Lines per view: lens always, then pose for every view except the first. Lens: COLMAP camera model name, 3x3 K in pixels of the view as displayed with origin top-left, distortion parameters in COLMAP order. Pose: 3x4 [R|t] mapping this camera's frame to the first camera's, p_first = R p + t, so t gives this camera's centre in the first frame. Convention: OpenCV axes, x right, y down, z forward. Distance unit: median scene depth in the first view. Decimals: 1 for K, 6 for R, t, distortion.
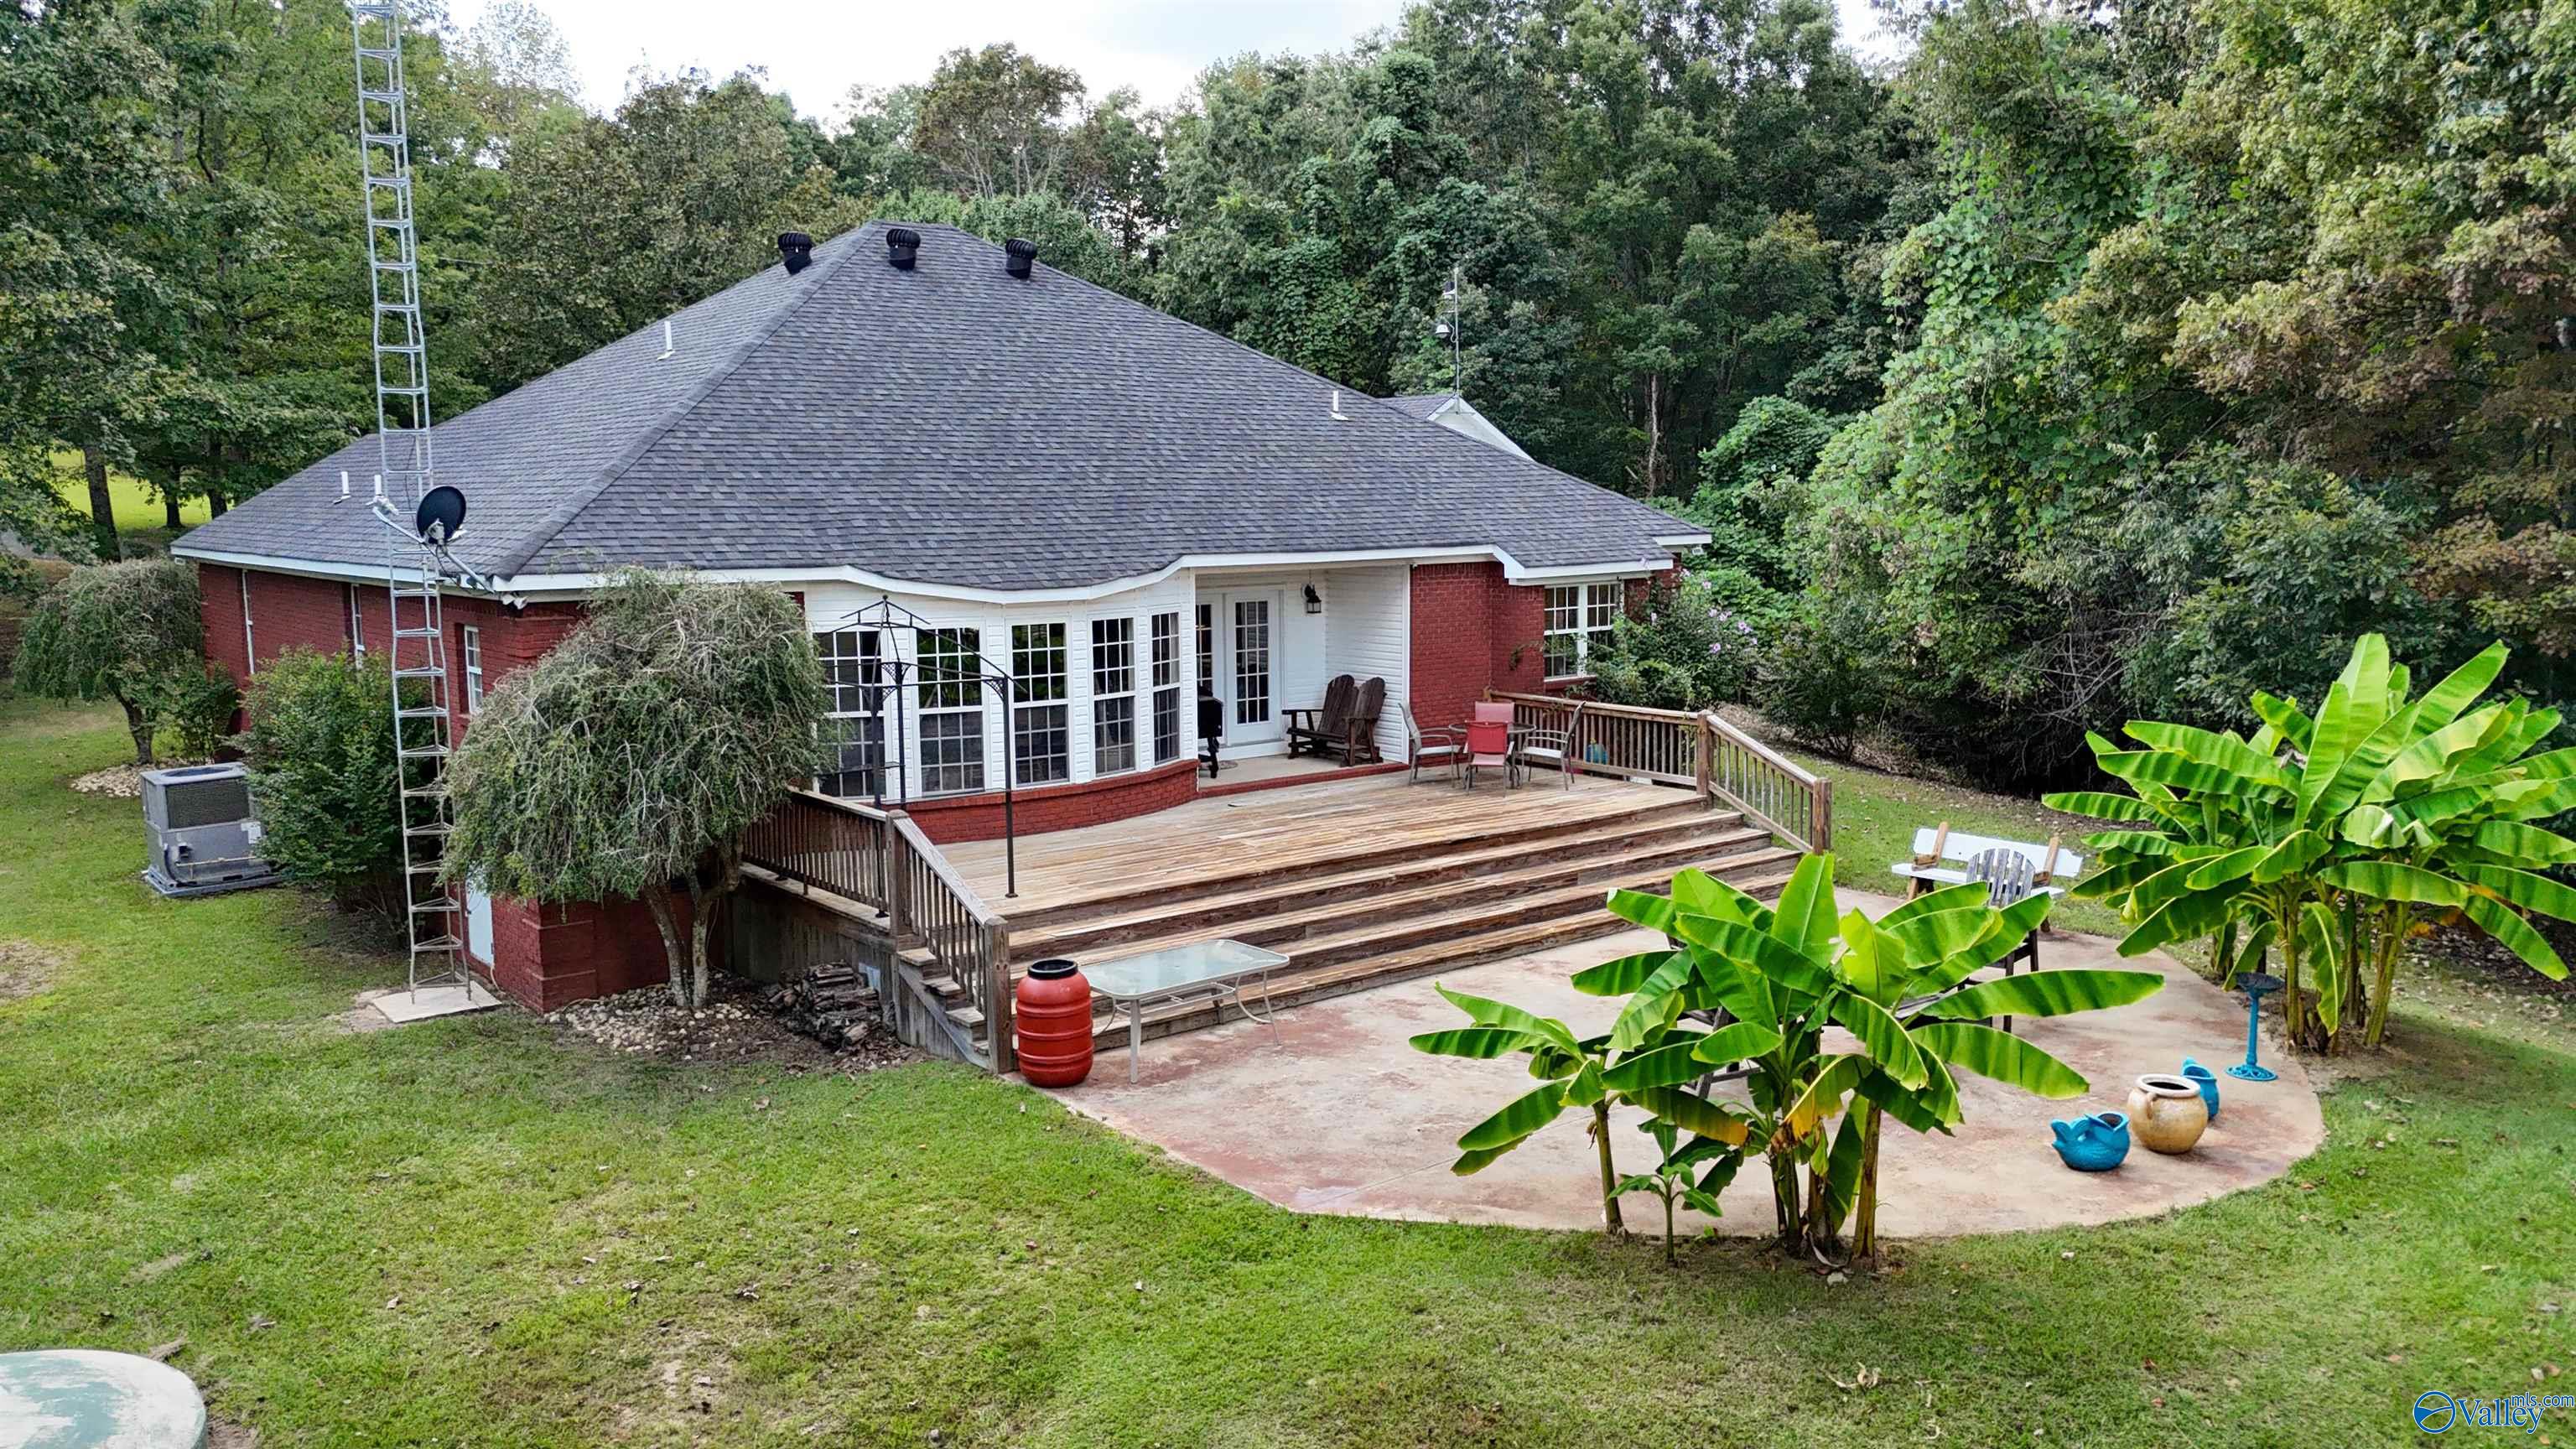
lens RADIAL K [[1875.1, 0, 1288.0], [0, 1875.1, 724.5], [0, 0, 1]] dist [0.051979, -0.002142]
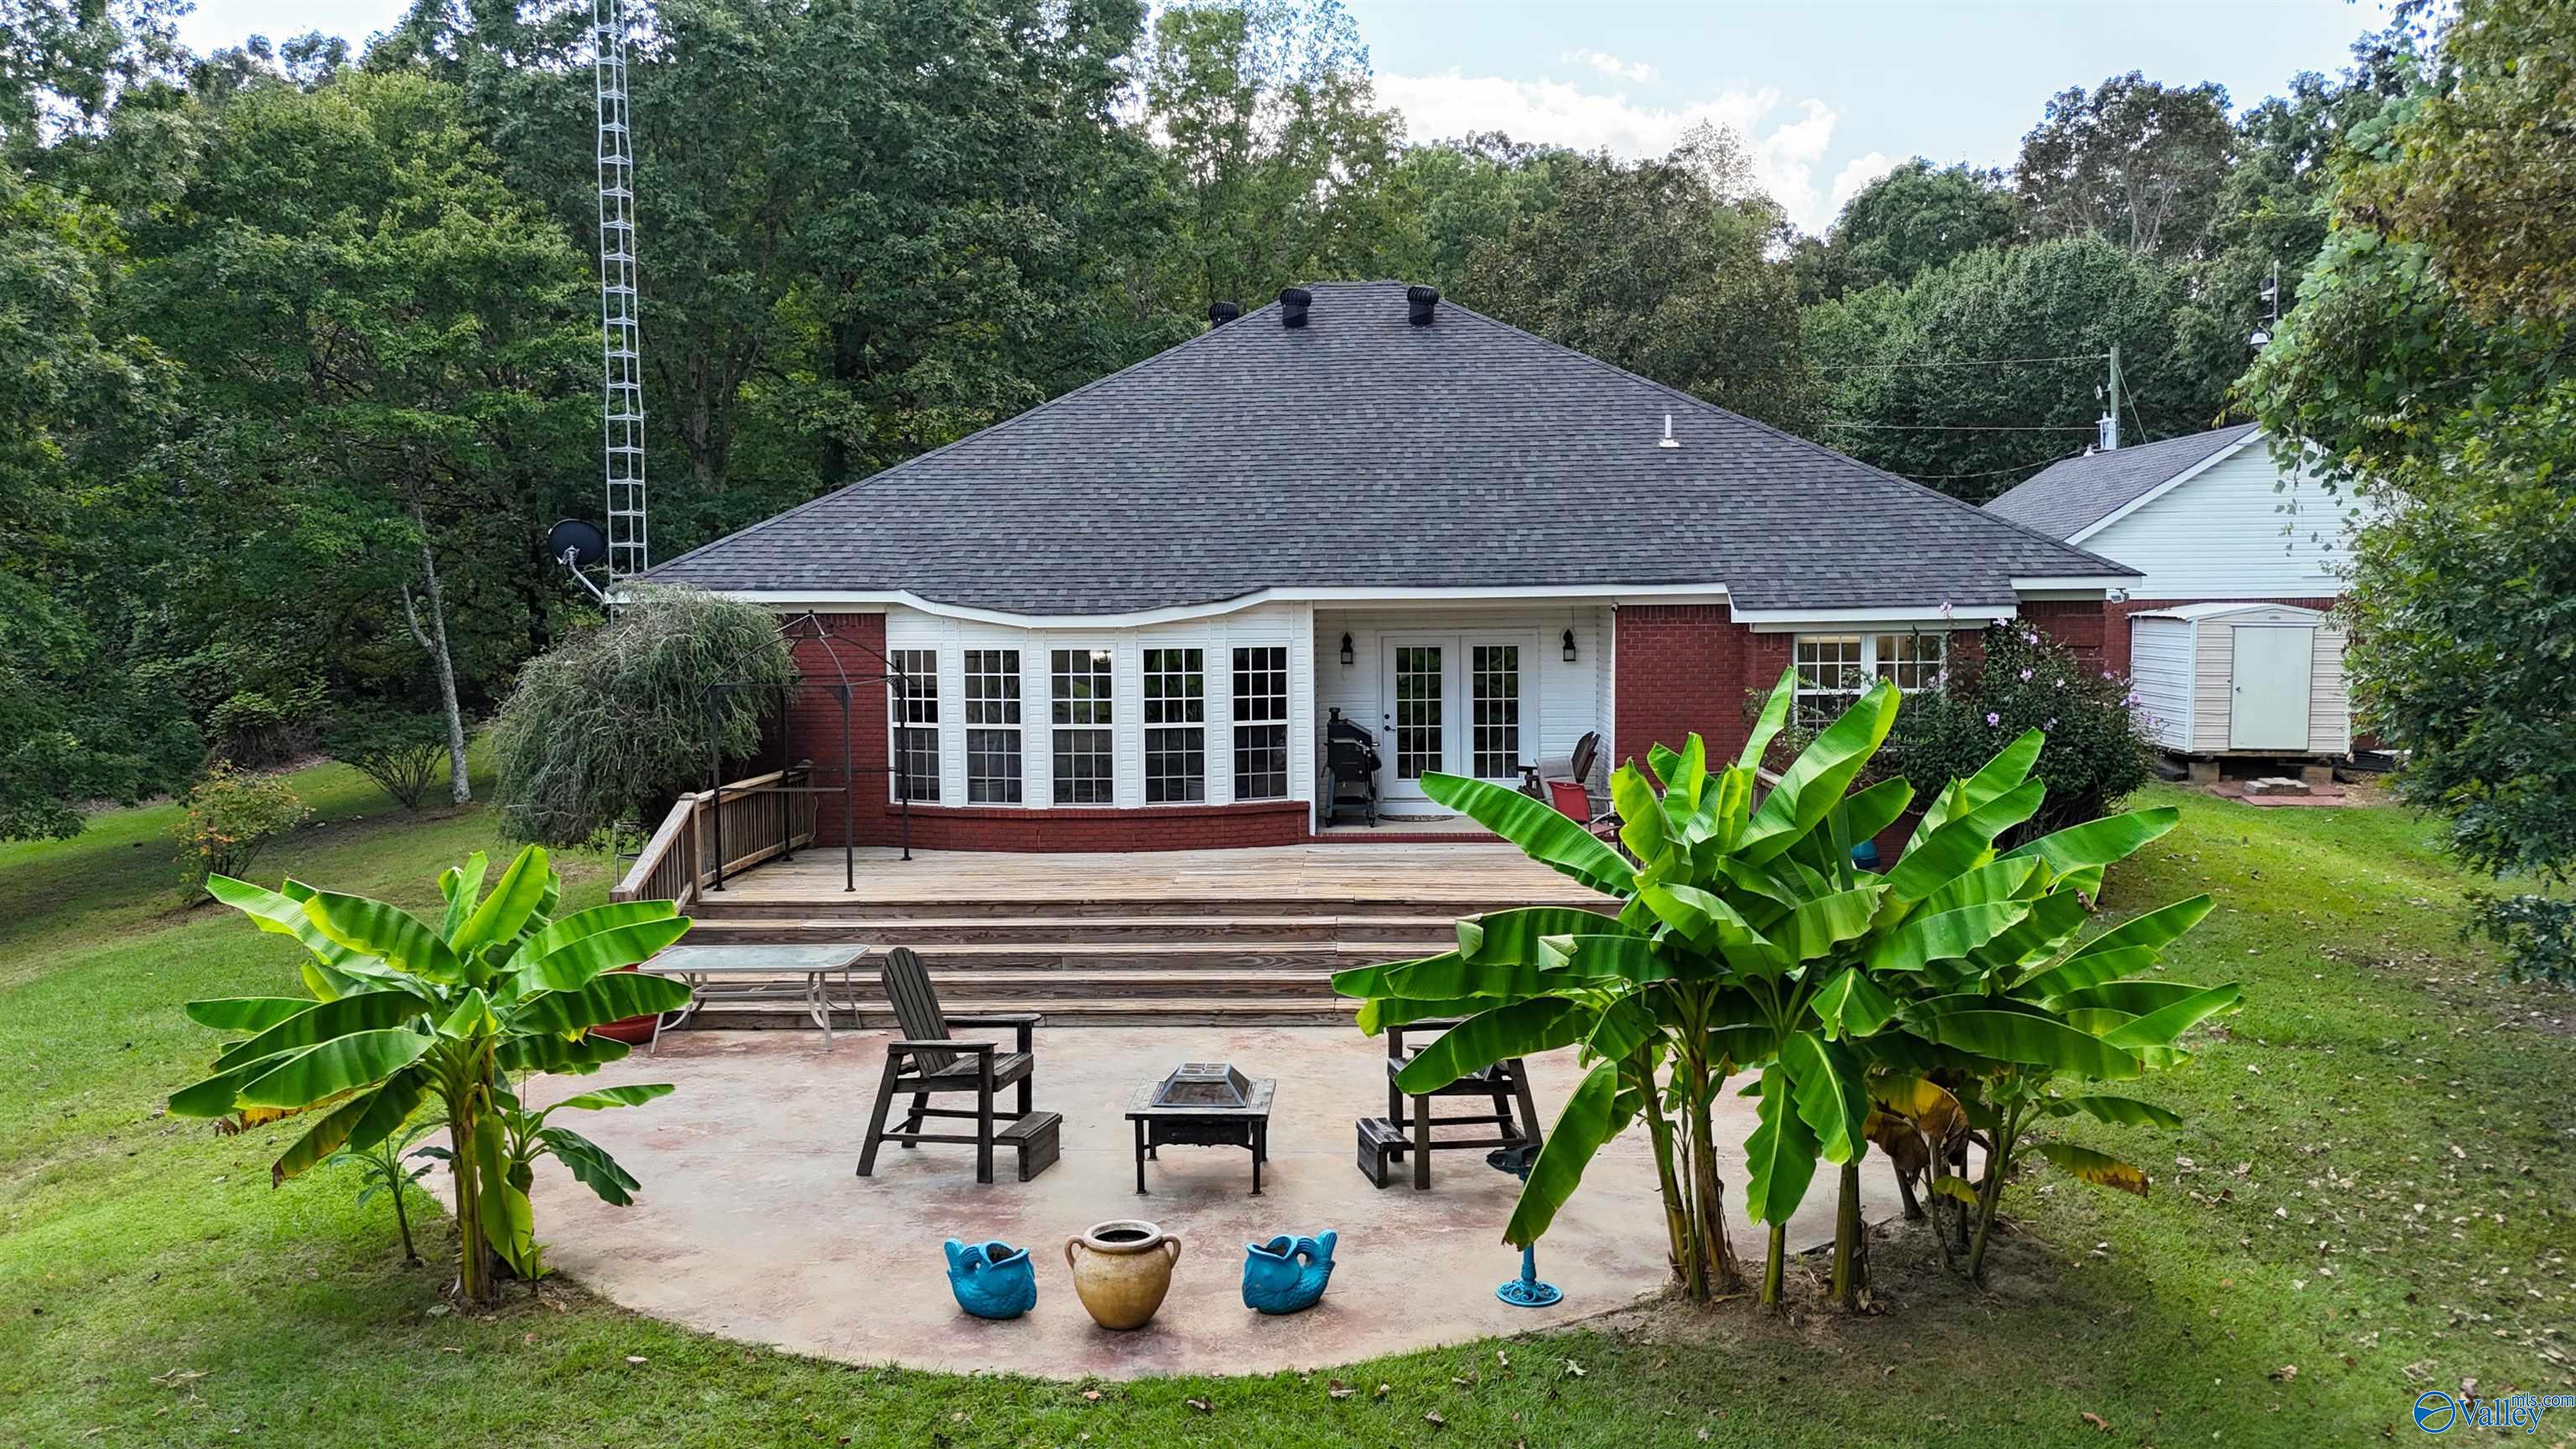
lens RADIAL K [[1875.1, 0, 1288.0], [0, 1875.1, 724.5], [0, 0, 1]] dist [0.051979, -0.002142]
pose [[0.761089, 0.049611, -0.646748, 0.608745], [-0.078660, 0.996771, -0.016106, -0.004685], [0.643861, 0.063132, 0.762534, 0.279403]]
